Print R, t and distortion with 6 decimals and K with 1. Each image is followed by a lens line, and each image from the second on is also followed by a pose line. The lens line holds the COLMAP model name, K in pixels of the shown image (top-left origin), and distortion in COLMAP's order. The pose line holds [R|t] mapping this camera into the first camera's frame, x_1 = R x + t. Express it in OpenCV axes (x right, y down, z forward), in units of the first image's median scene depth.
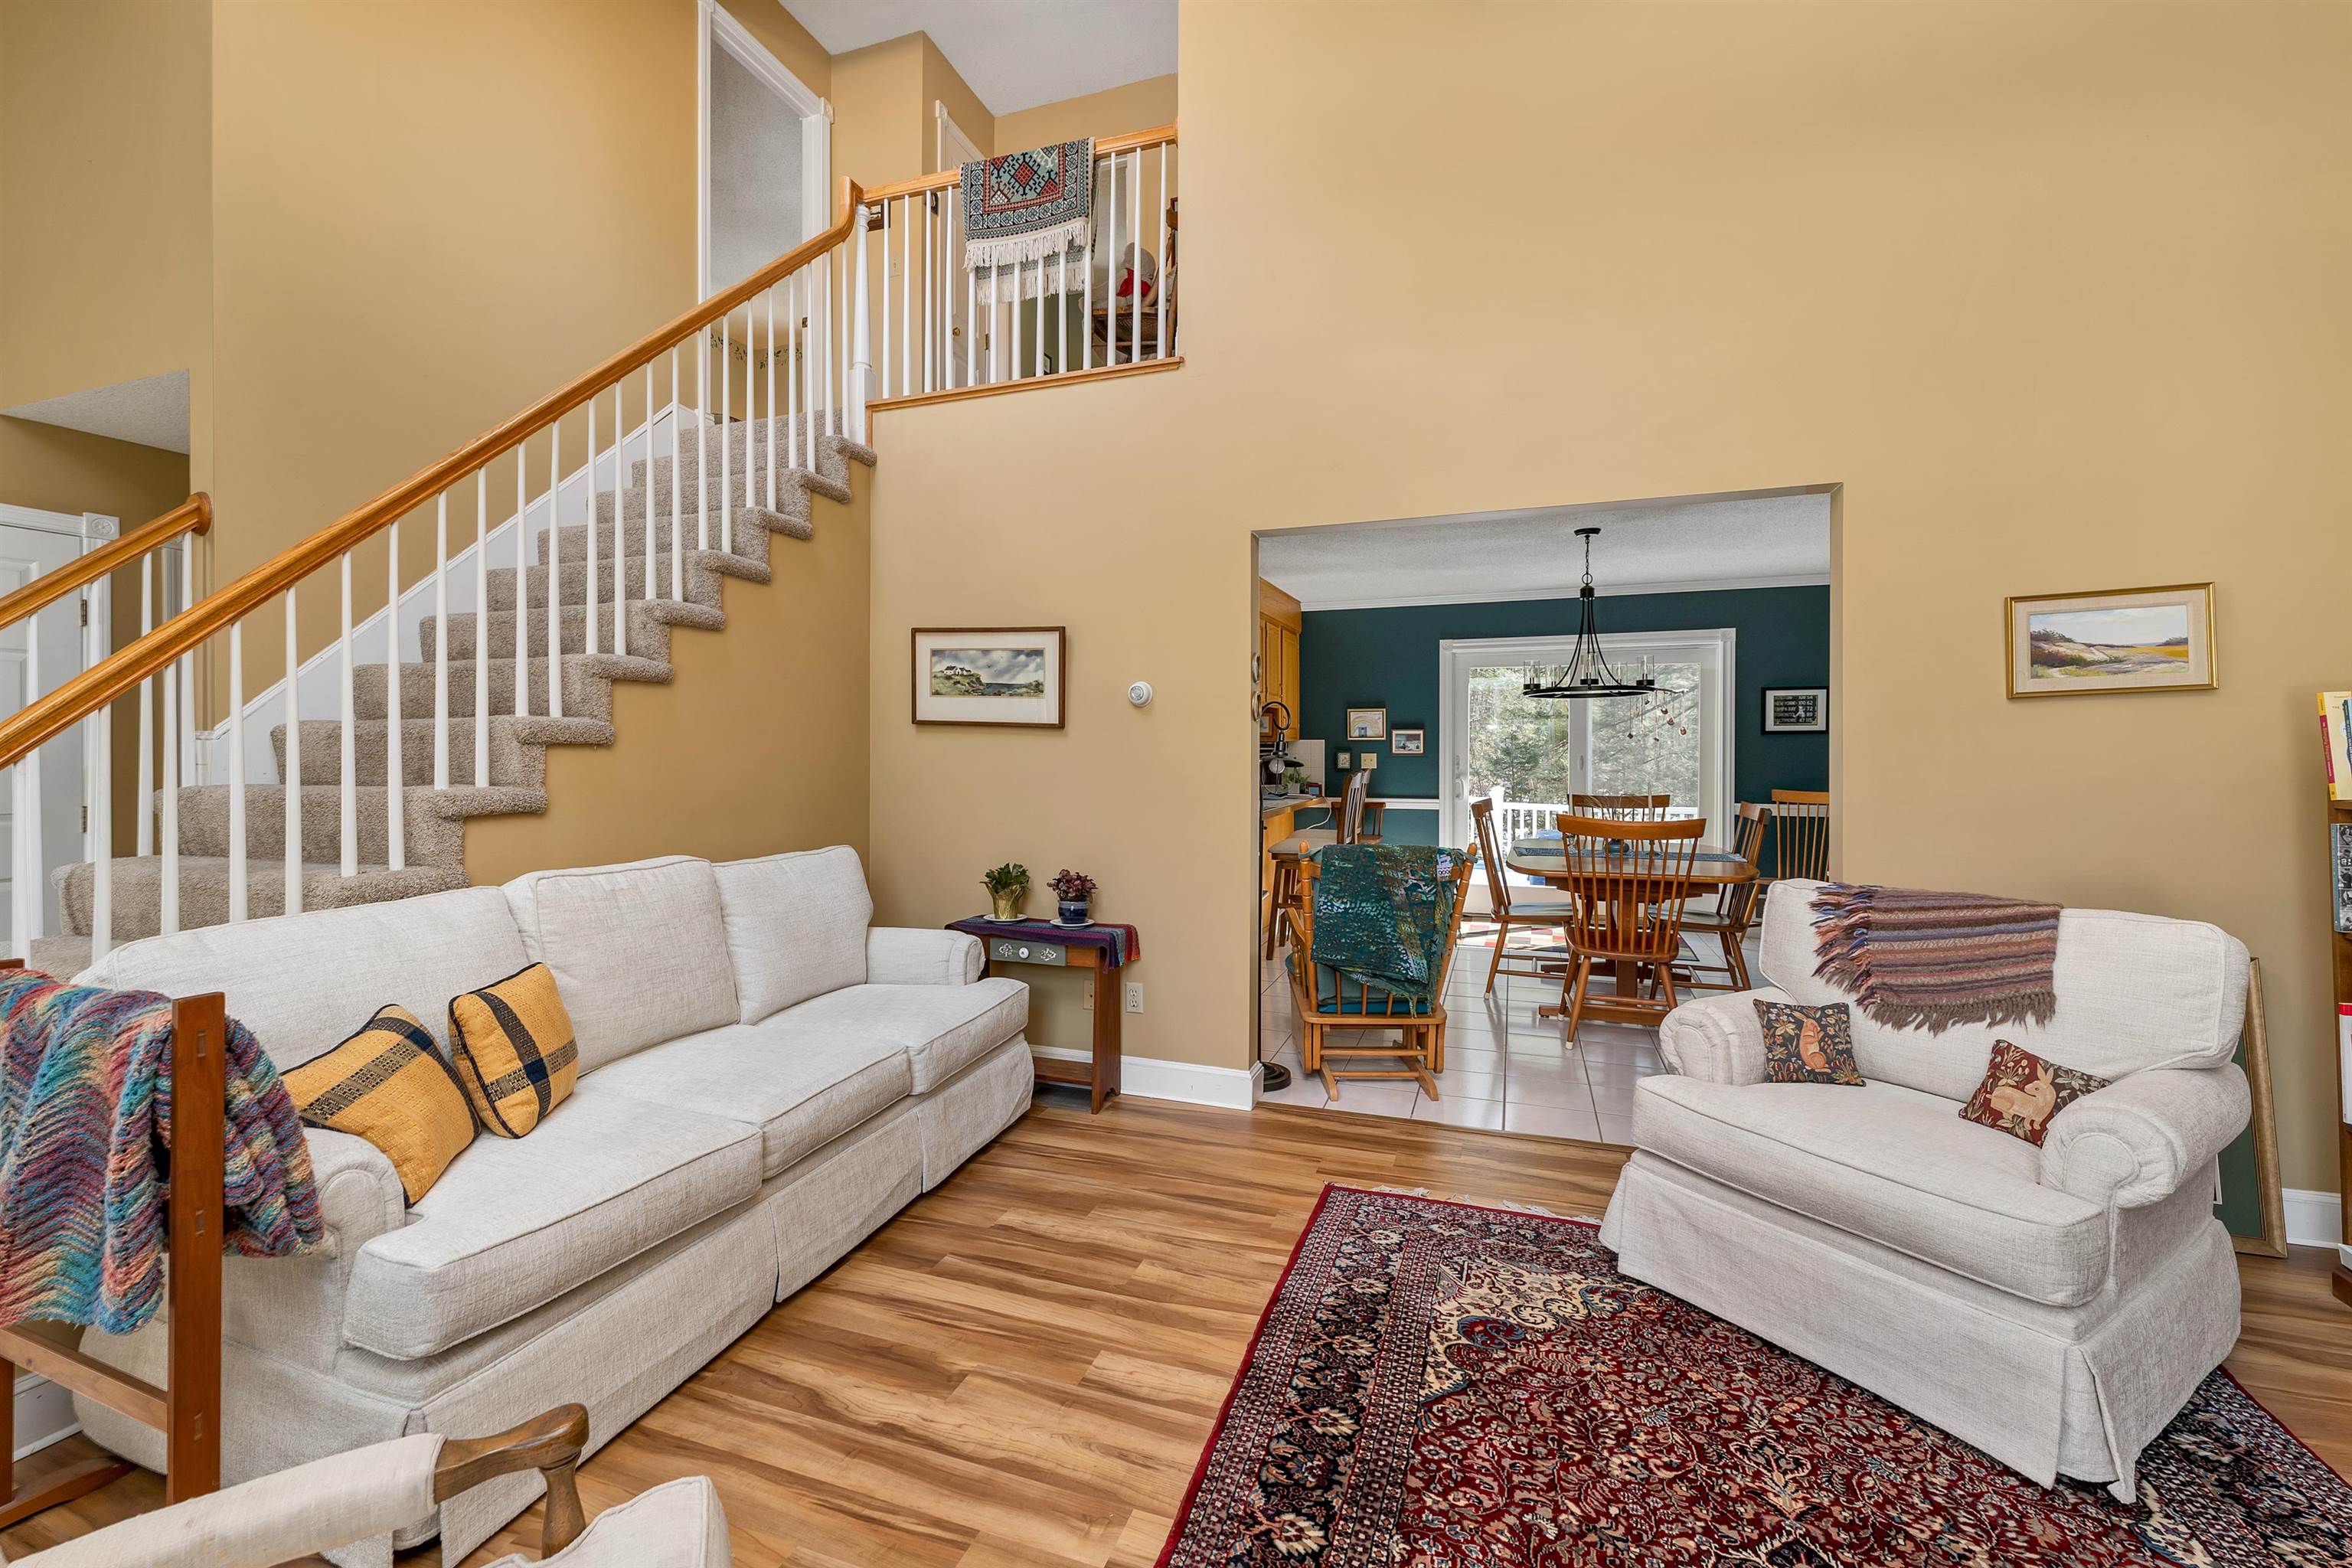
lens RADIAL K [[958.9, 0, 1167.9], [0, 958.9, 740.6], [0, 0, 1]] dist [0.000904, 0.000107]
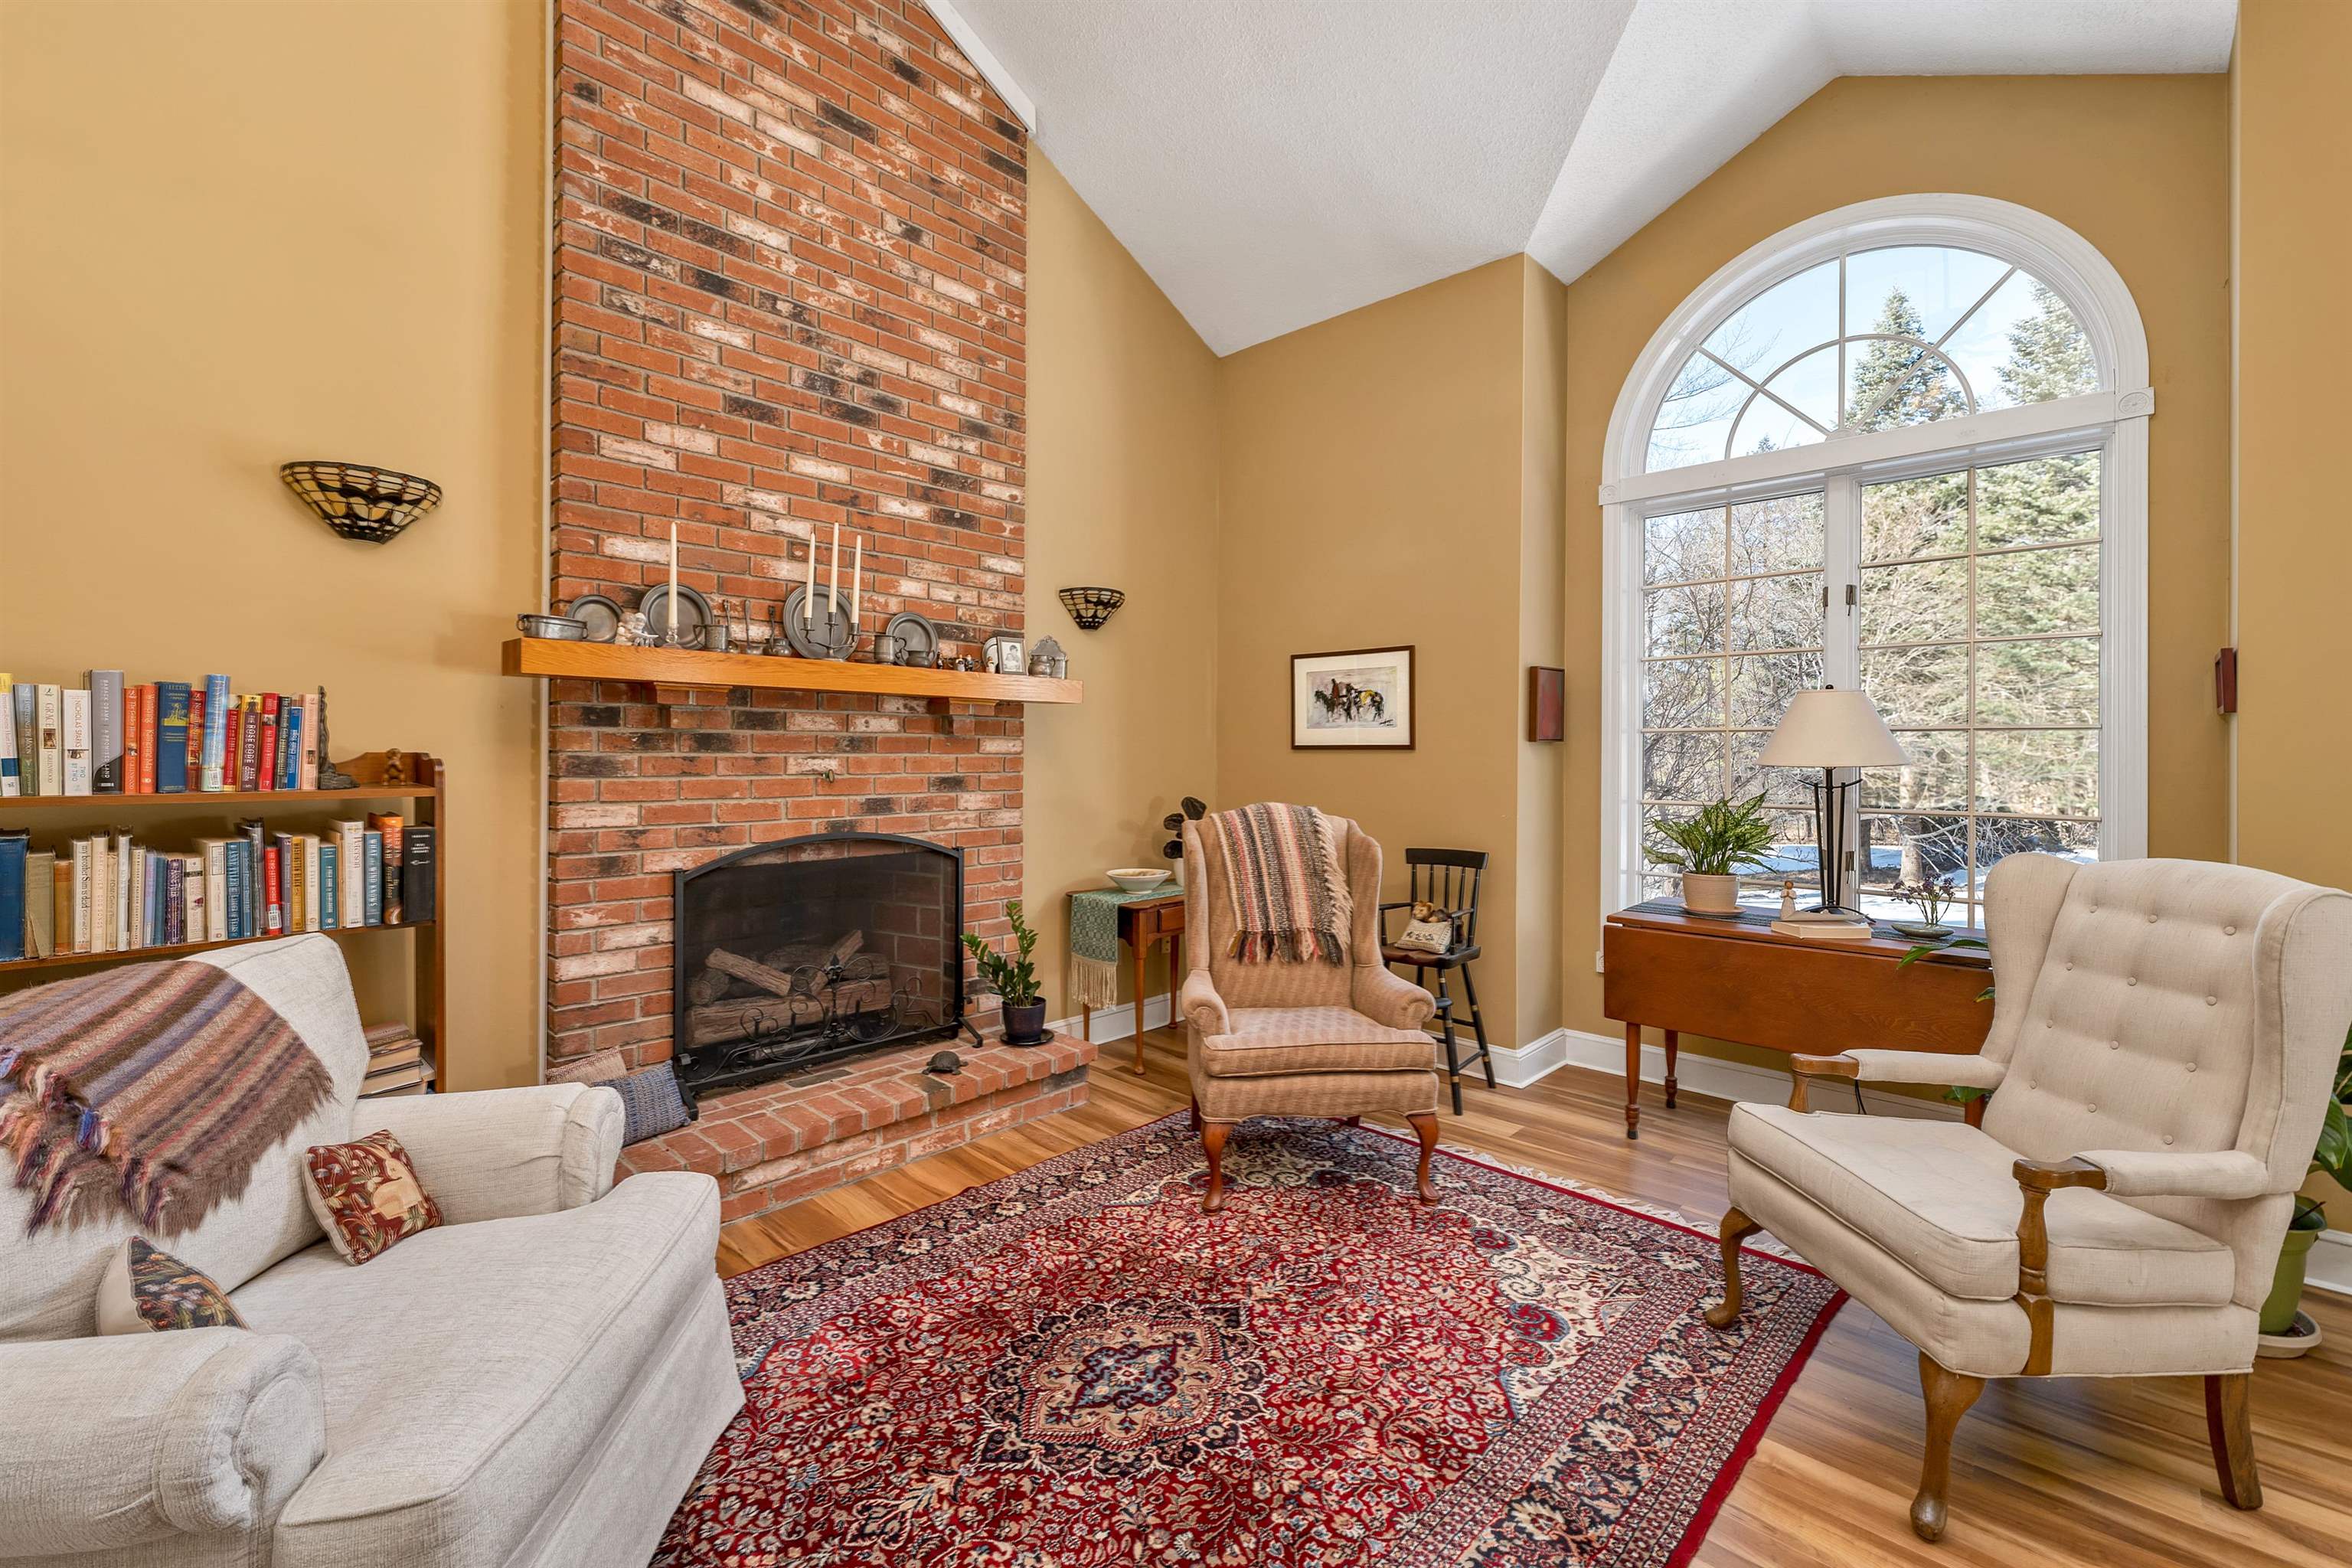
lens RADIAL K [[958.9, 0, 1181.2], [0, 958.9, 763.2], [0, 0, 1]] dist [0.000904, 0.000107]
pose [[-0.913265, -0.008328, 0.407280, 0.012124], [-0.004957, 0.999944, 0.009332, 0.029006], [-0.407335, 0.006503, -0.913255, 1.776285]]
